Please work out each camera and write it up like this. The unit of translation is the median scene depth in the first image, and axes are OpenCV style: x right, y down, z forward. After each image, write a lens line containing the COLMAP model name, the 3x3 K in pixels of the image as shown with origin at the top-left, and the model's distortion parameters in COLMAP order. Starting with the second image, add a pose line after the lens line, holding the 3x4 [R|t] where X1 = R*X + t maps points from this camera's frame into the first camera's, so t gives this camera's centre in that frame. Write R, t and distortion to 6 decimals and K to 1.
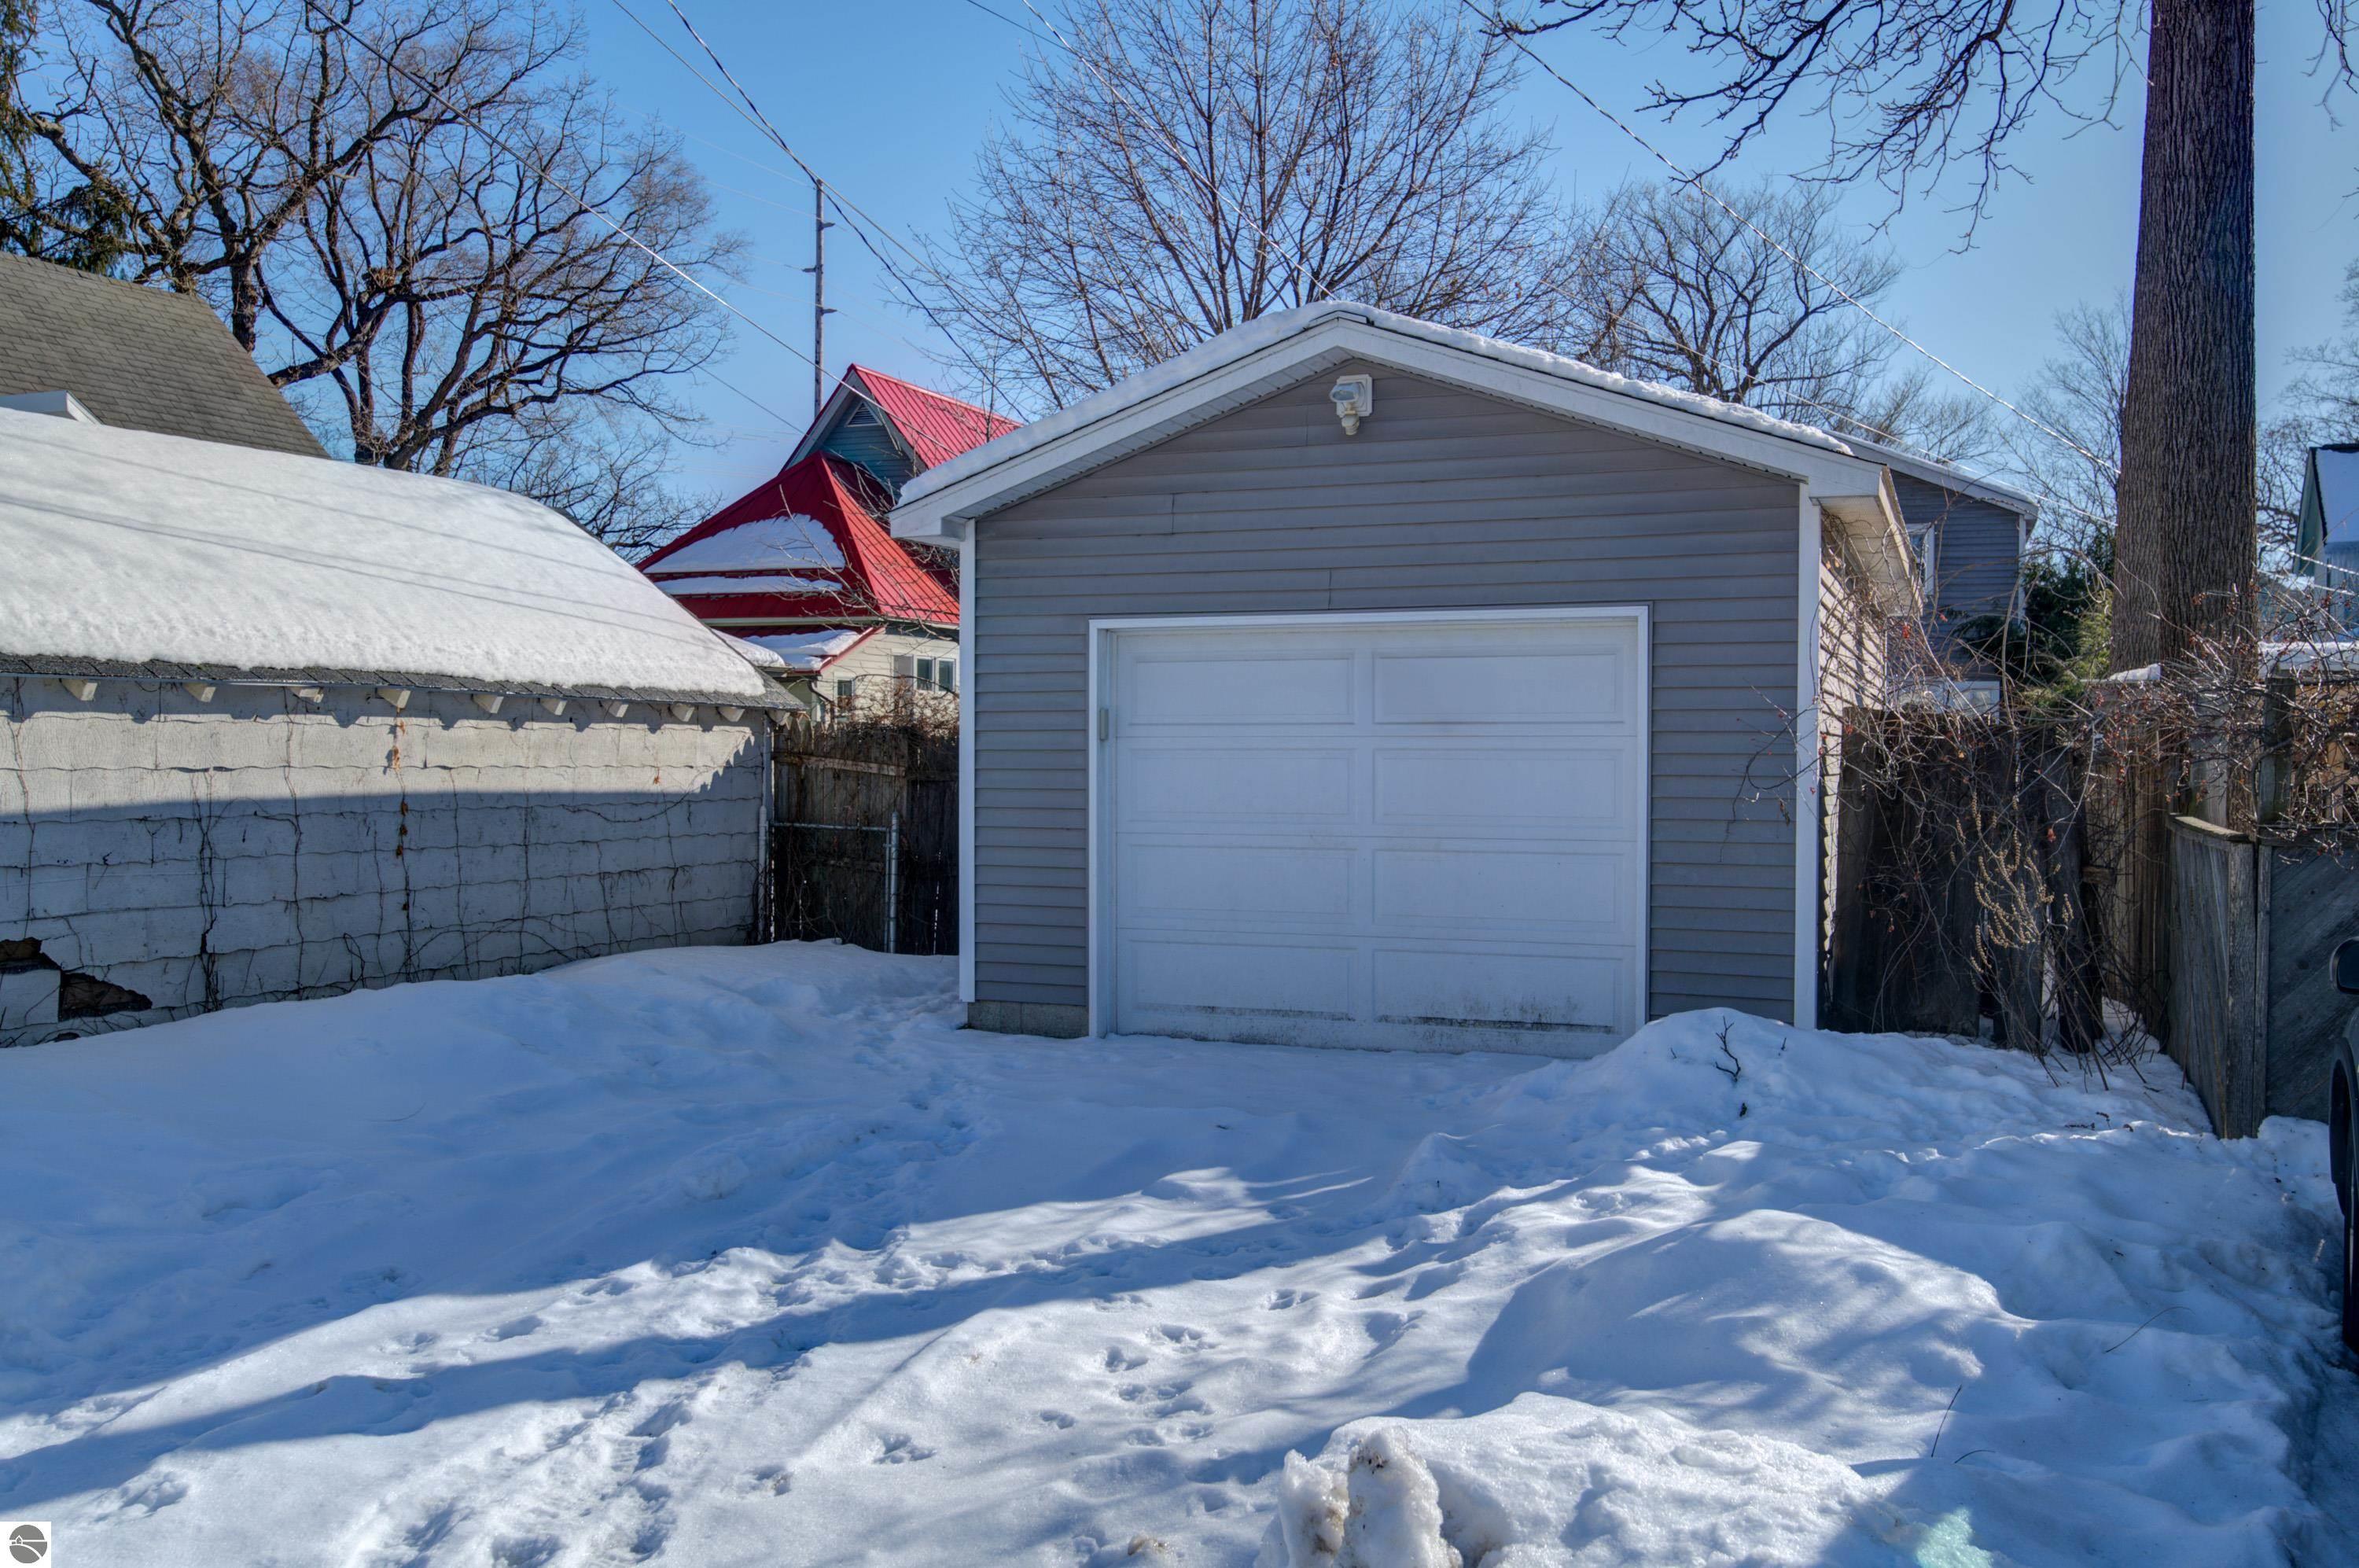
lens RADIAL K [[1968.2, 0, 1179.5], [0, 1968.2, 784.0], [0, 0, 1]] dist [0.004576, 0.011385]
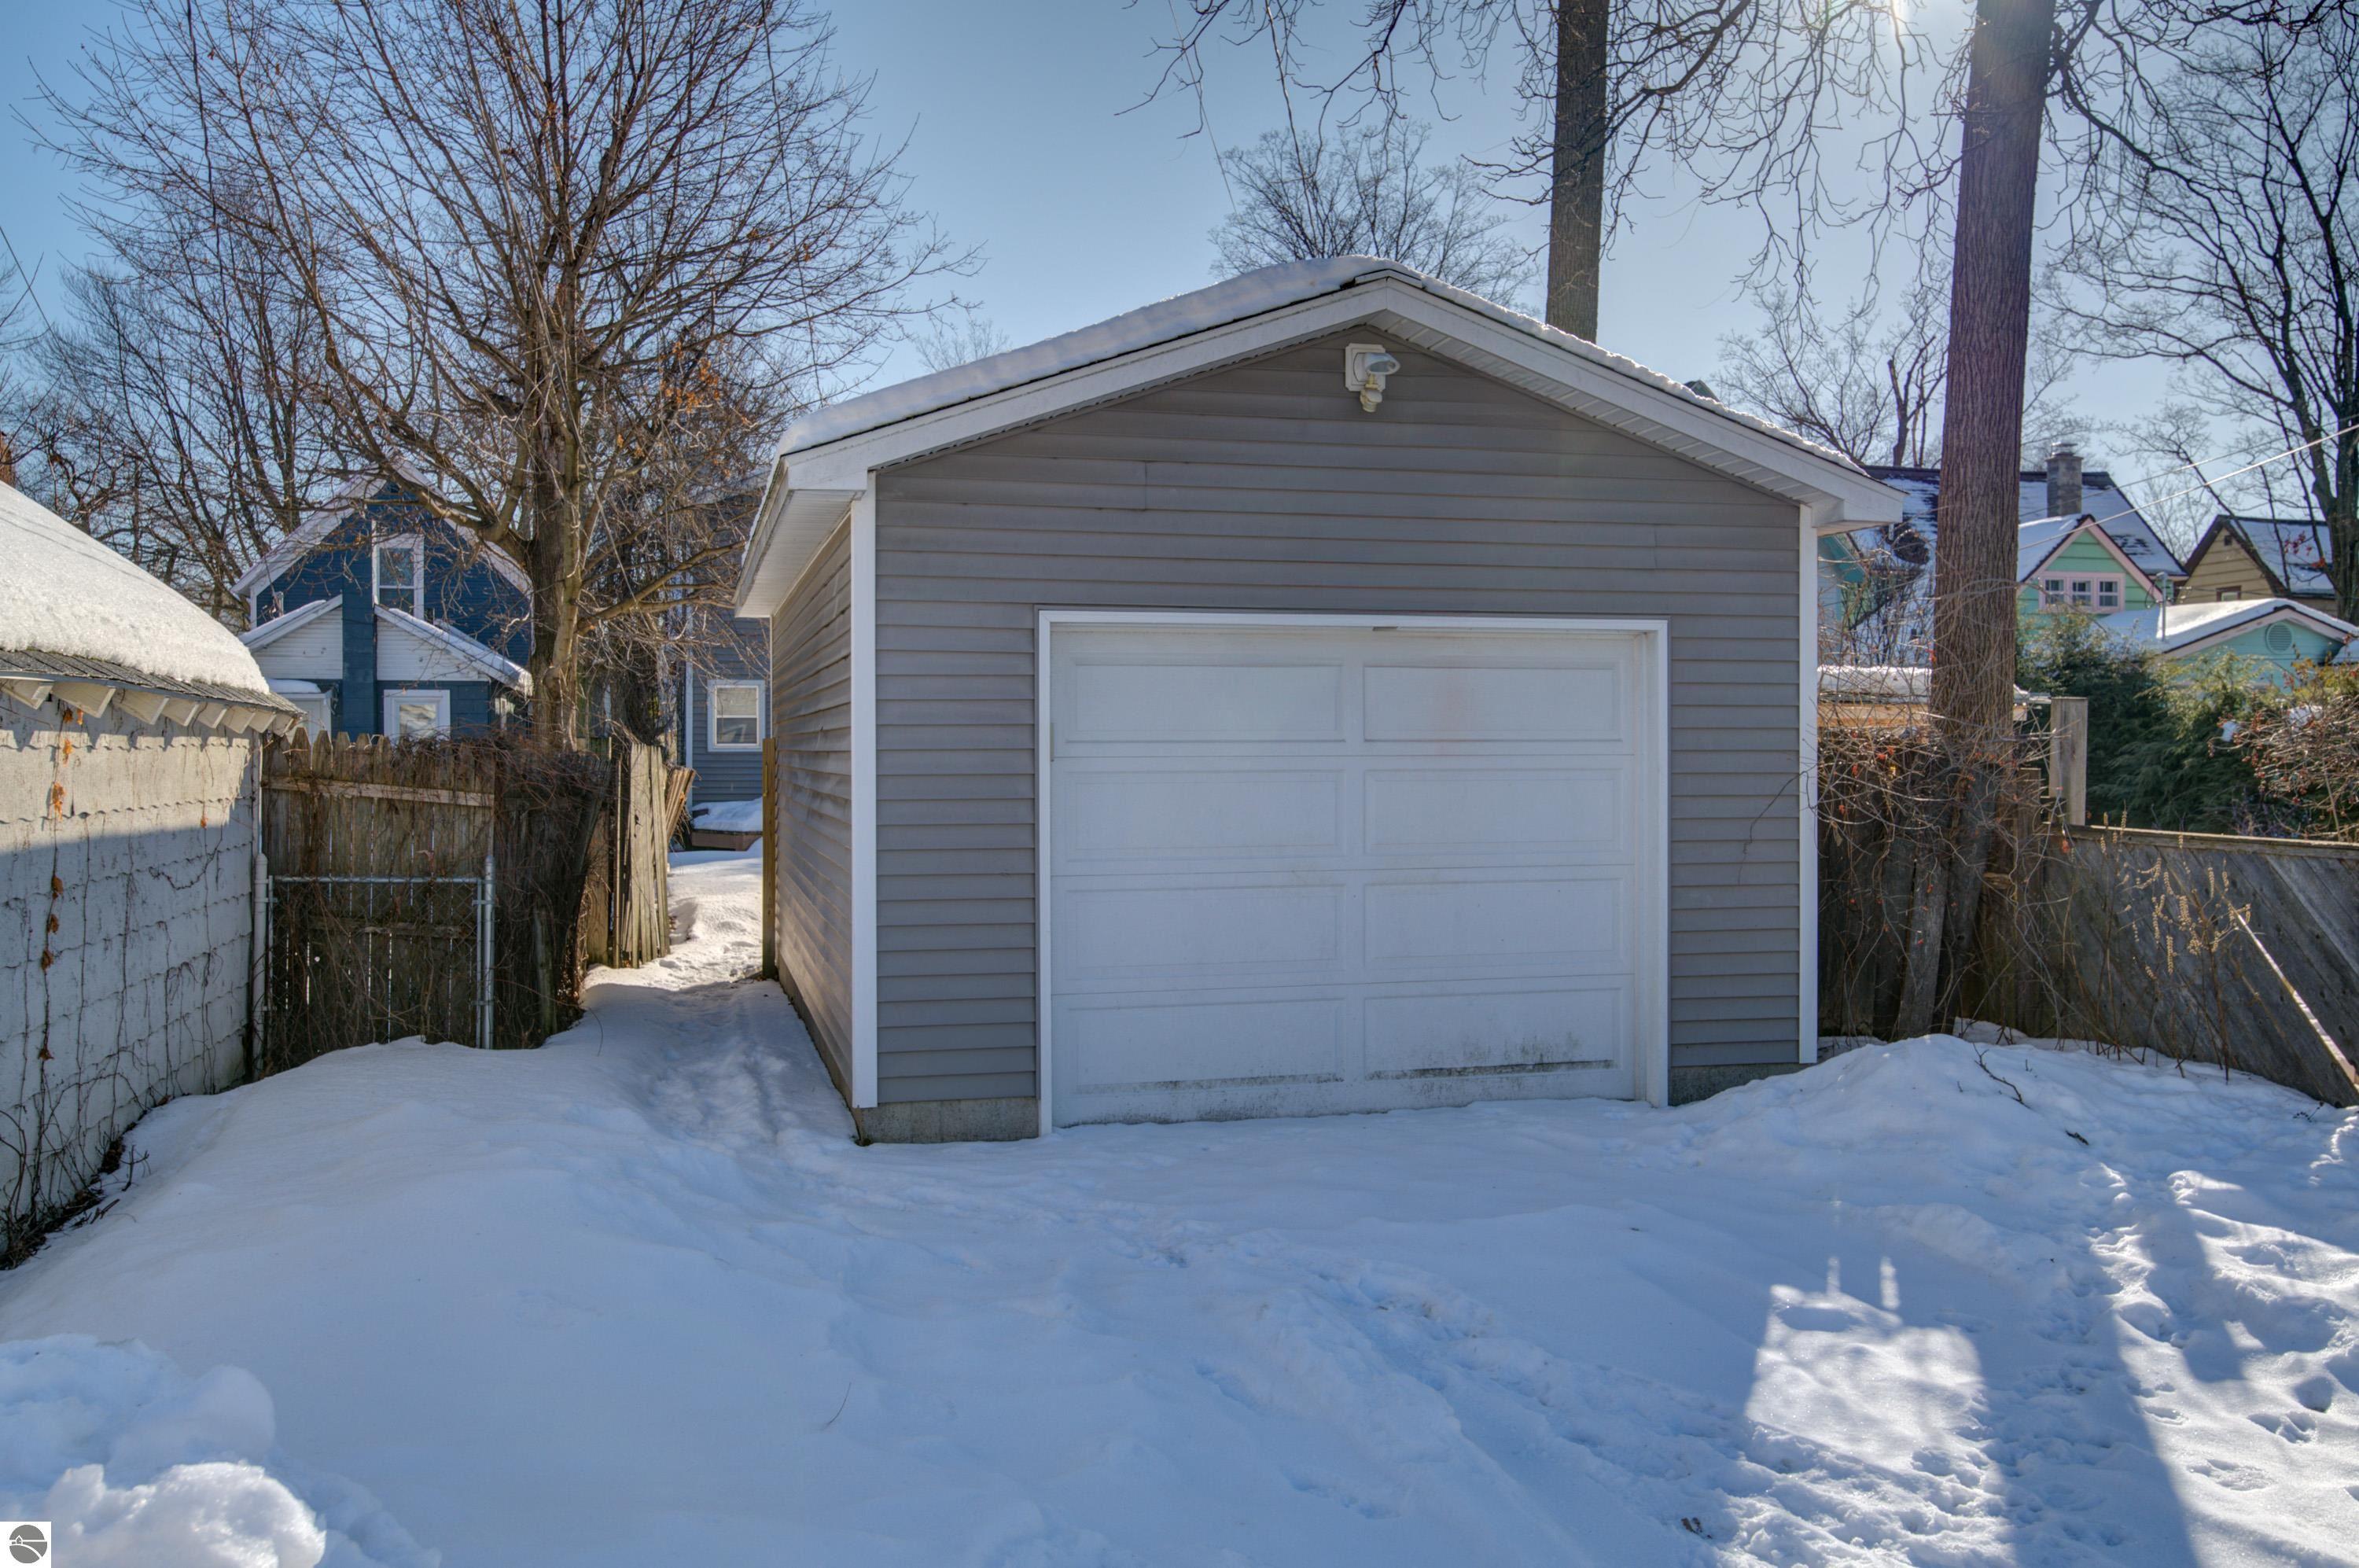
lens RADIAL K [[1982.7, 0, 1169.5], [0, 1982.7, 759.0], [0, 0, 1]] dist [0.006863, 0.004768]
pose [[0.809611, -0.008327, 0.586907, -0.480846], [0.013557, 0.999898, -0.004515, -0.019465], [-0.586810, 0.011612, 0.809642, 0.324800]]
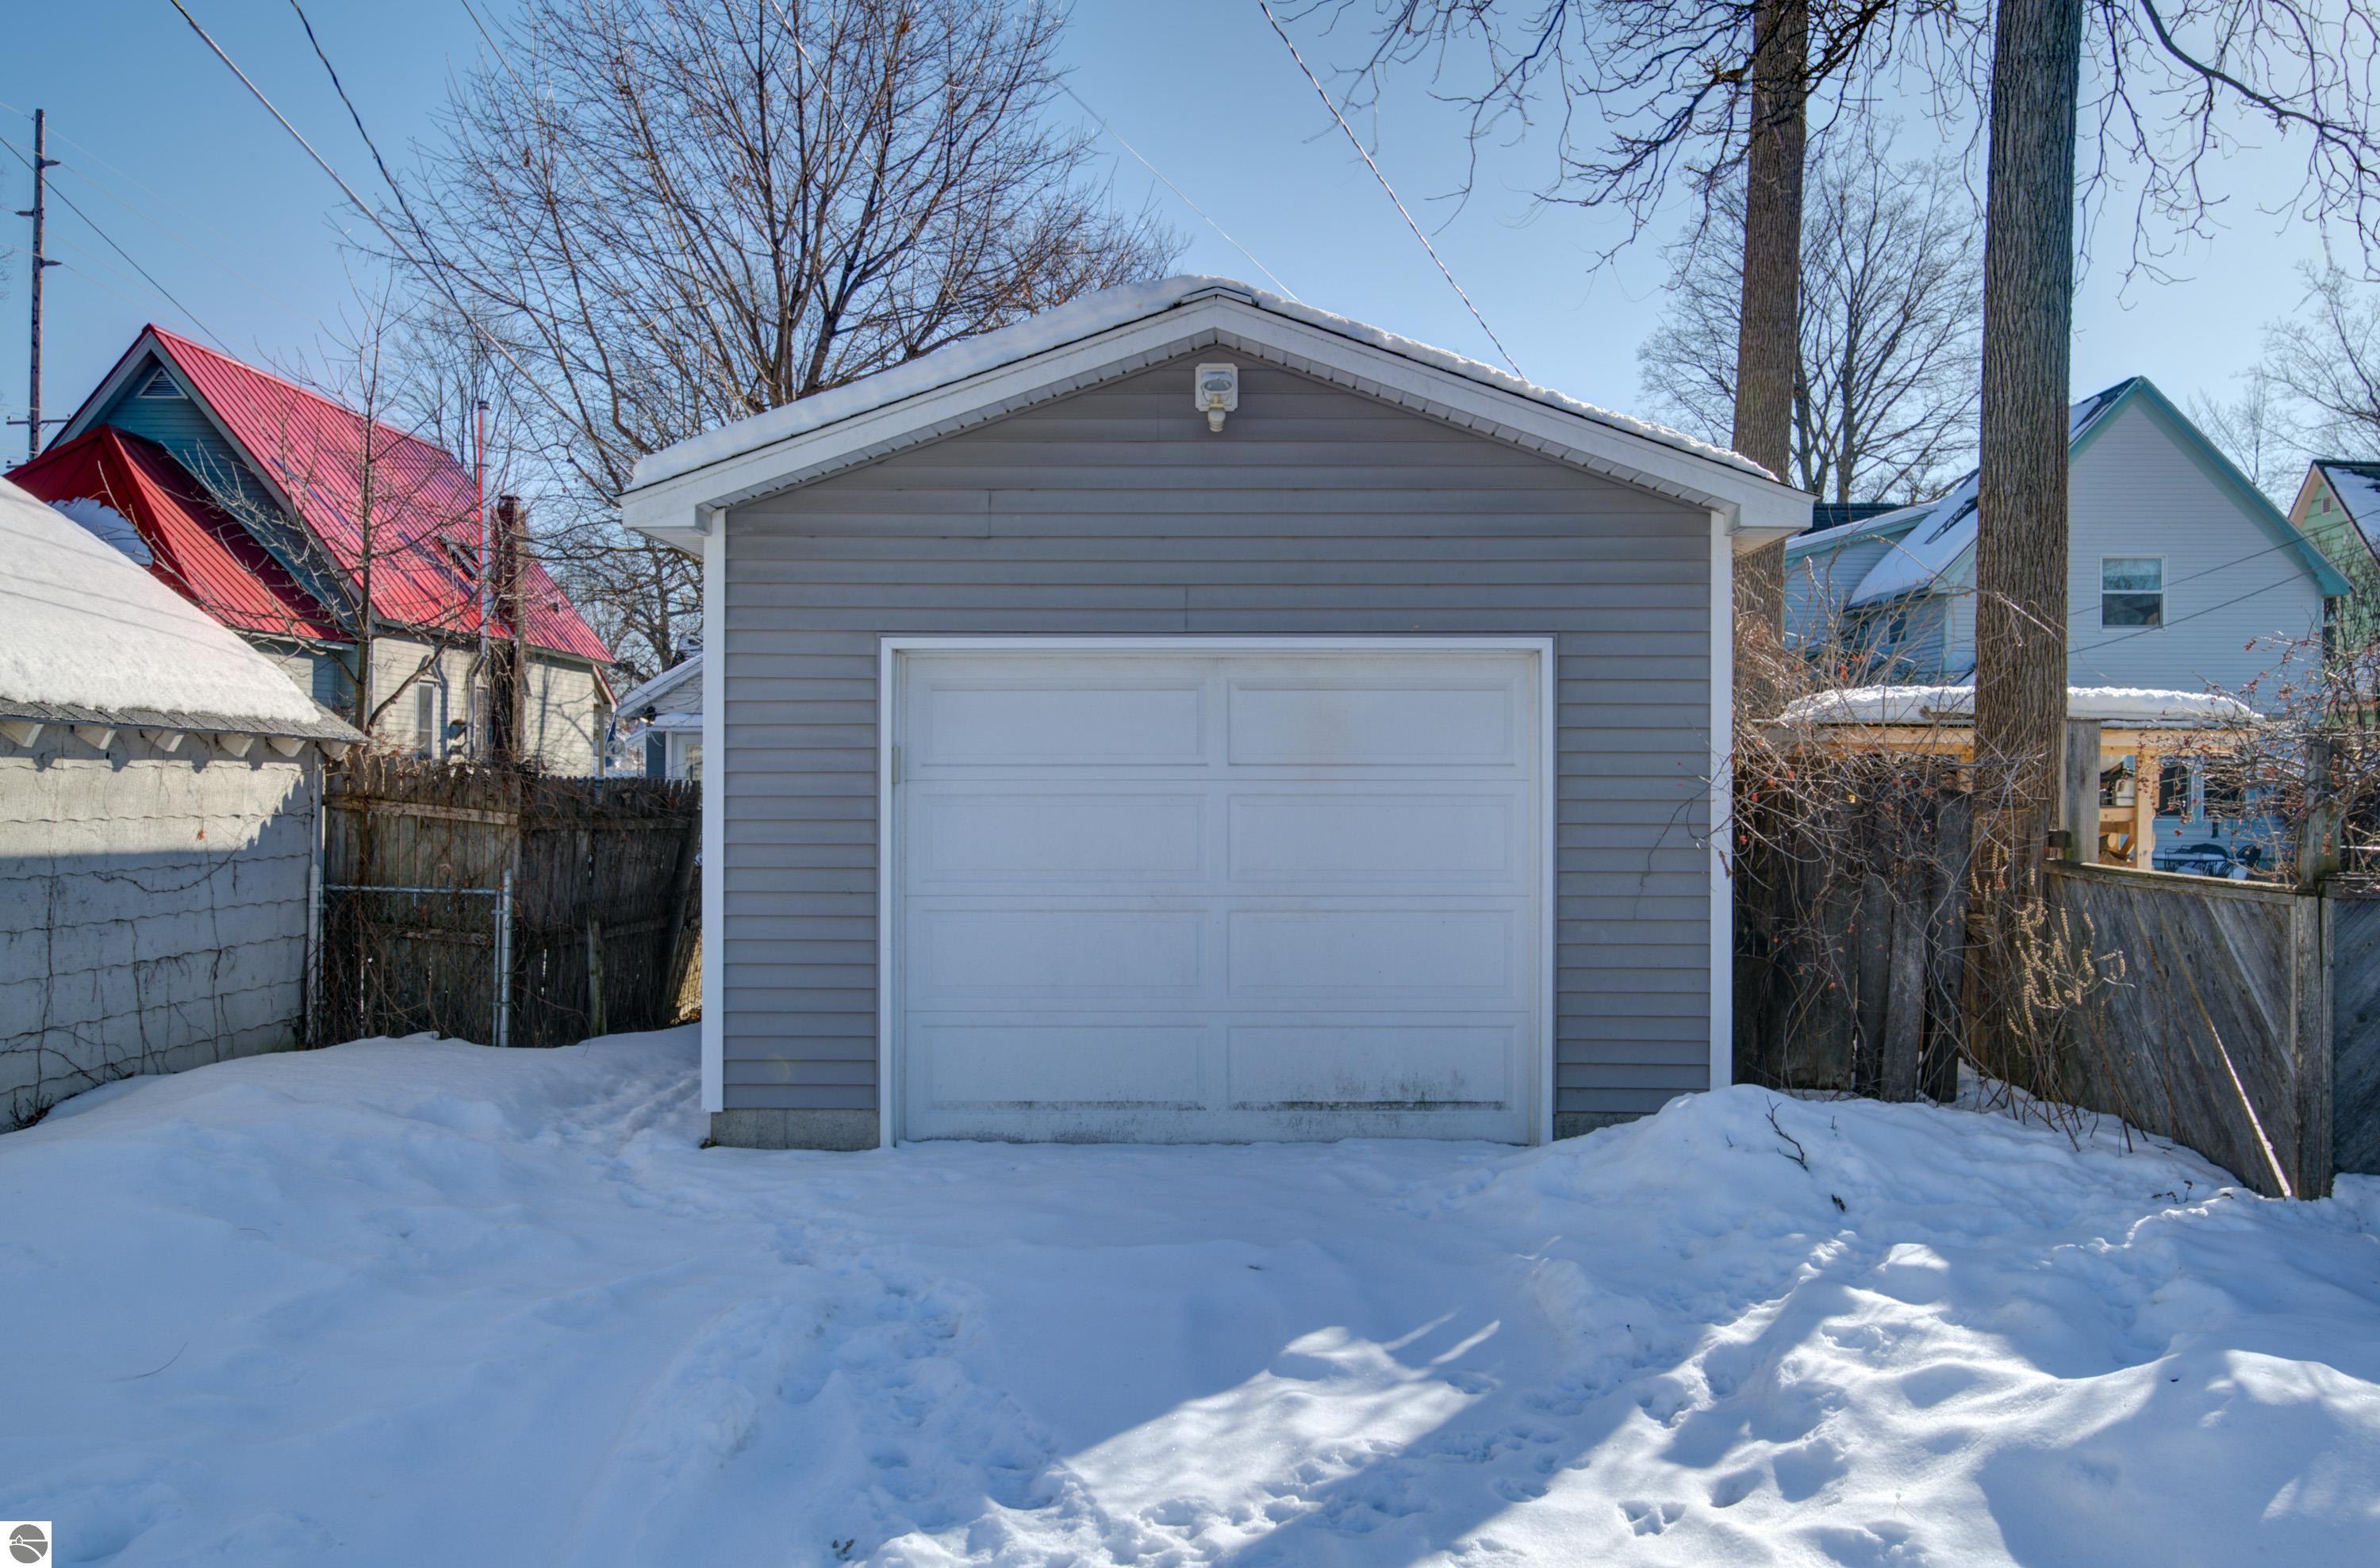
lens RADIAL K [[1998.4, 0, 1196.3], [0, 1998.4, 759.7], [0, 0, 1]] dist [0.010976, 0.004630]
pose [[0.934425, 0.002344, 0.356153, -0.222900], [0.006858, 0.999675, -0.024572, -0.011272], [-0.356095, 0.025403, 0.934105, 0.177534]]
